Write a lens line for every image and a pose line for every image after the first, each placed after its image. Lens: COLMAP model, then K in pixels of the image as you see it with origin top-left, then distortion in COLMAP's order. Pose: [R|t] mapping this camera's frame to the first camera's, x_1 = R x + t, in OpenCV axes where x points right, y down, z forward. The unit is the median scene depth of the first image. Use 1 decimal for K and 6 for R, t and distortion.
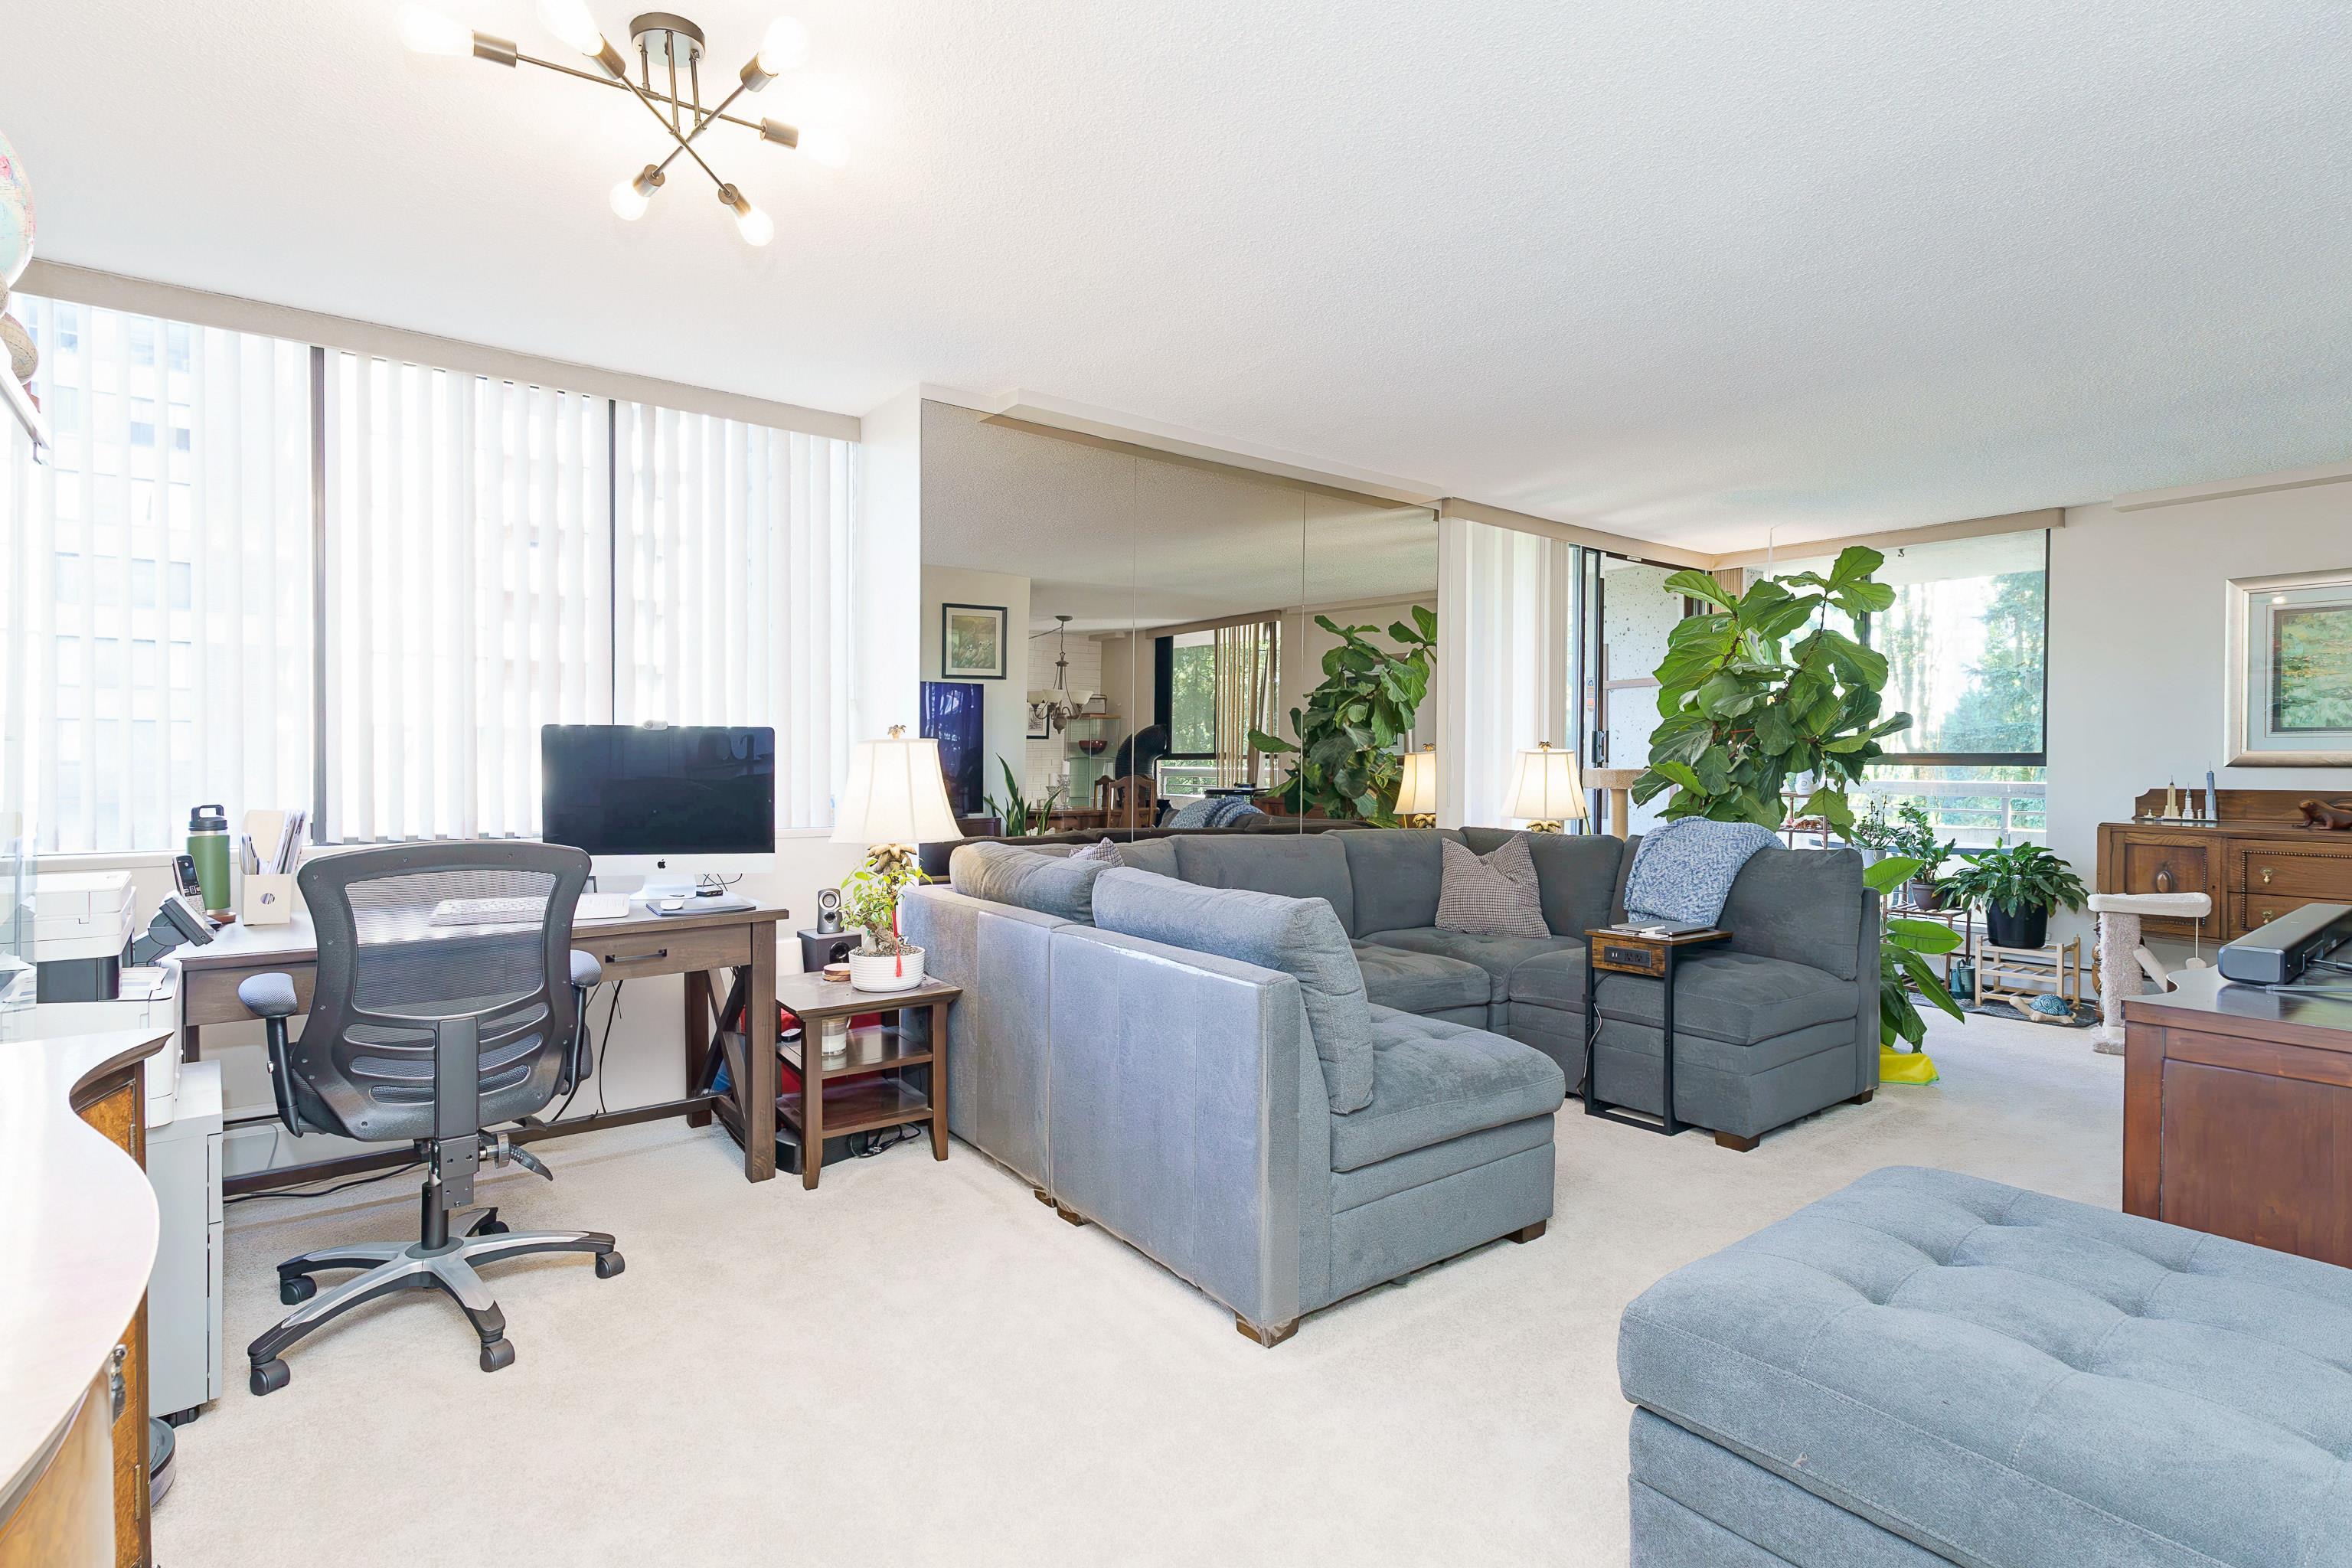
lens RADIAL K [[1157.3, 0, 1159.8], [0, 1157.3, 768.7], [0, 0, 1]] dist [0.004546, -0.001869]
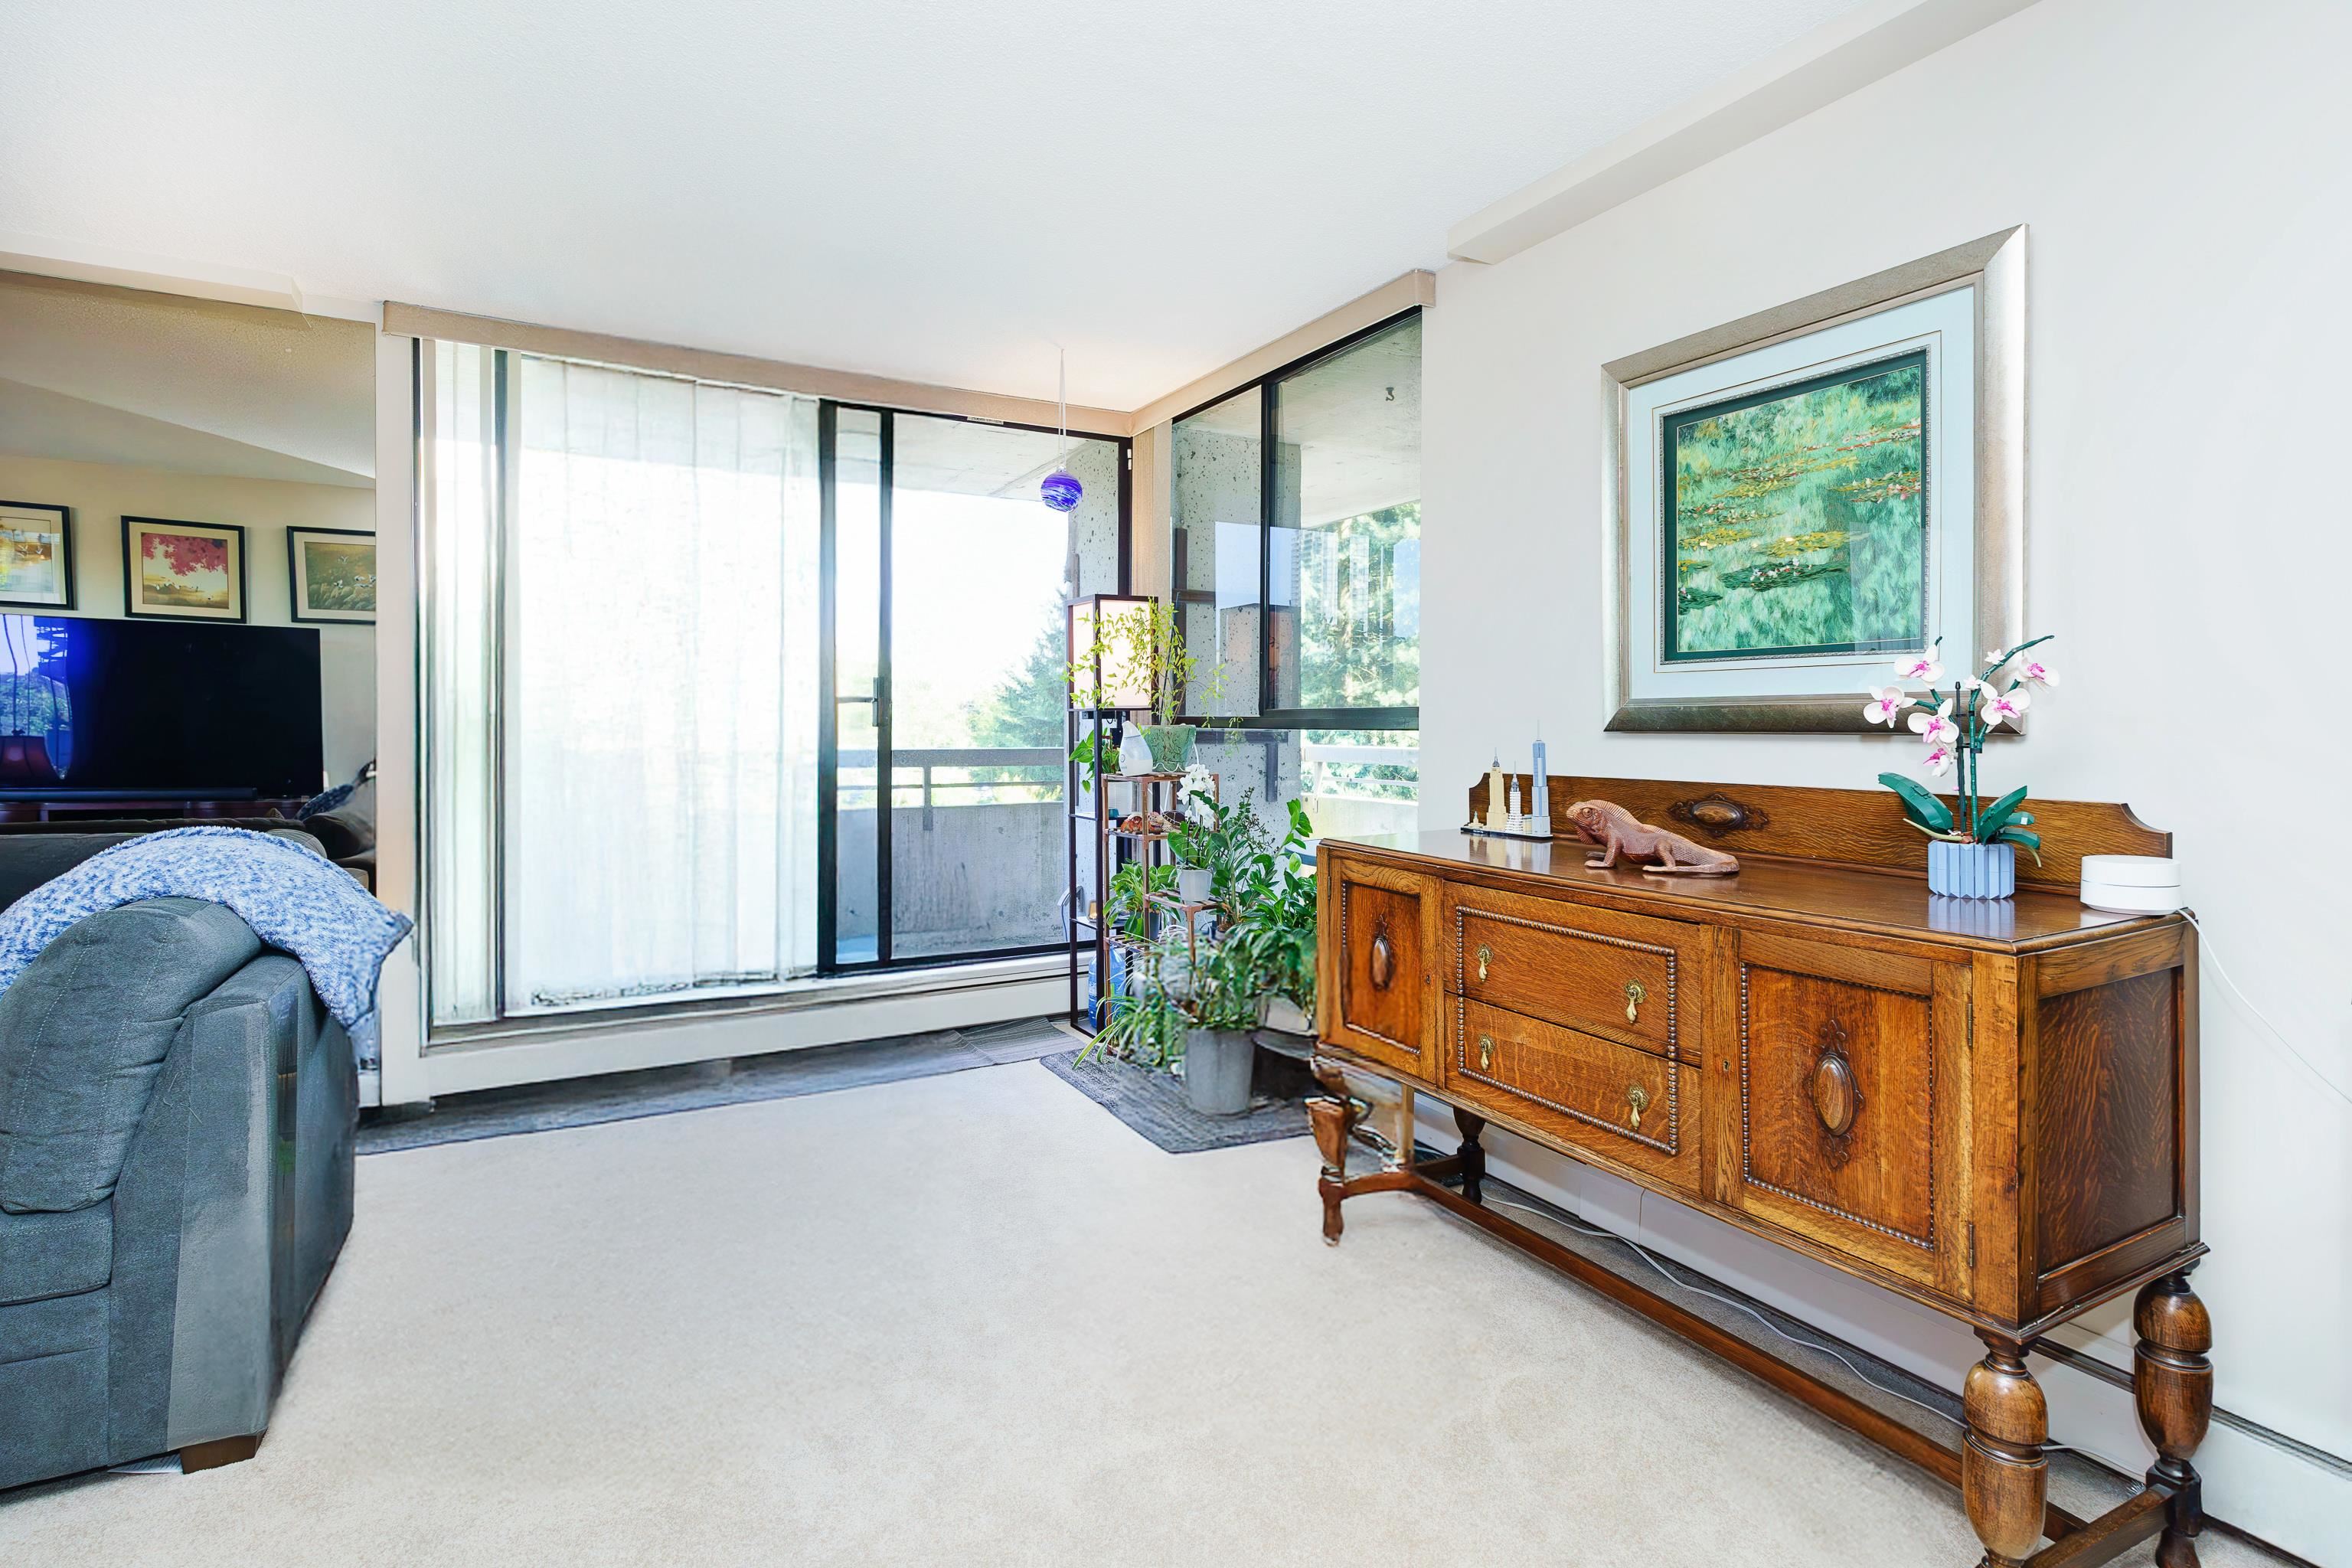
lens RADIAL K [[1157.3, 0, 1126.3], [0, 1157.3, 750.4], [0, 0, 1]] dist [0.004546, -0.001869]
pose [[0.991723, 0.002075, -0.128382, 0.847030], [-0.000677, 0.999940, 0.010932, 0.001590], [0.128397, -0.010755, 0.991664, 0.504693]]
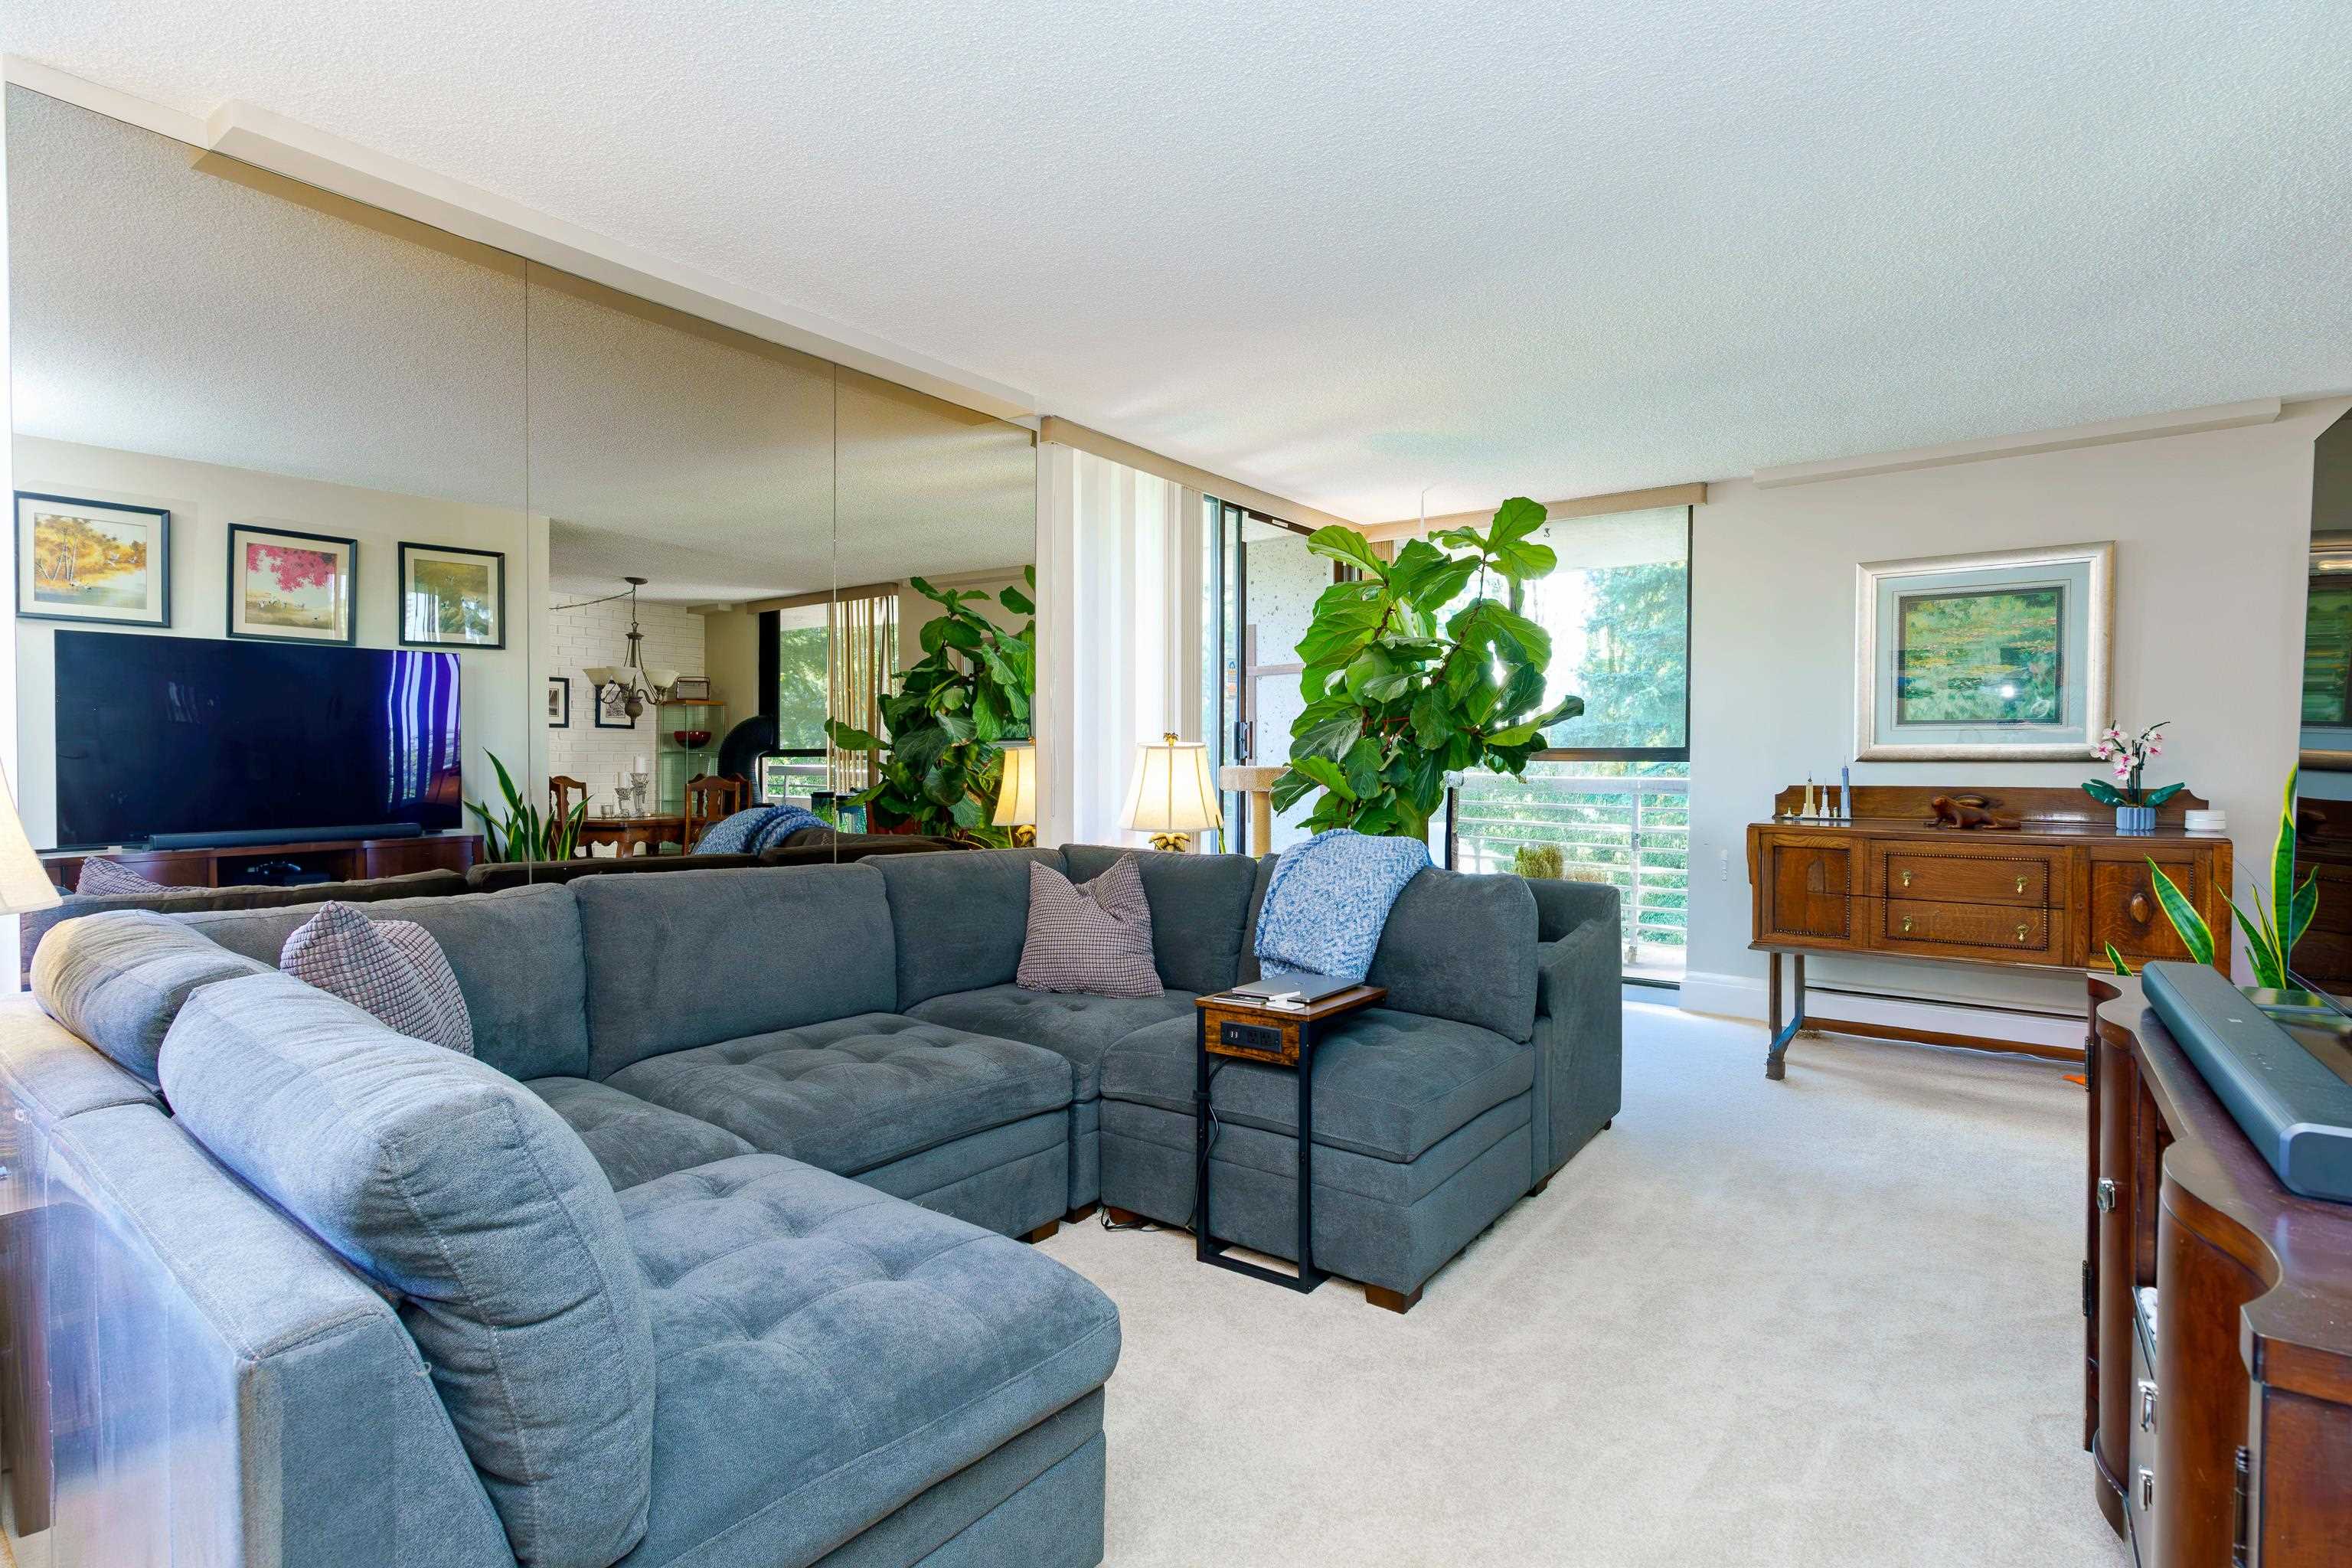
lens RADIAL K [[1157.3, 0, 1191.4], [0, 1157.3, 769.6], [0, 0, 1]] dist [0.004546, -0.001869]
pose [[0.956643, -0.006059, 0.291199, 0.134079], [0.005039, 0.999978, 0.004254, -0.001882], [-0.291219, -0.002602, 0.956653, 0.274514]]
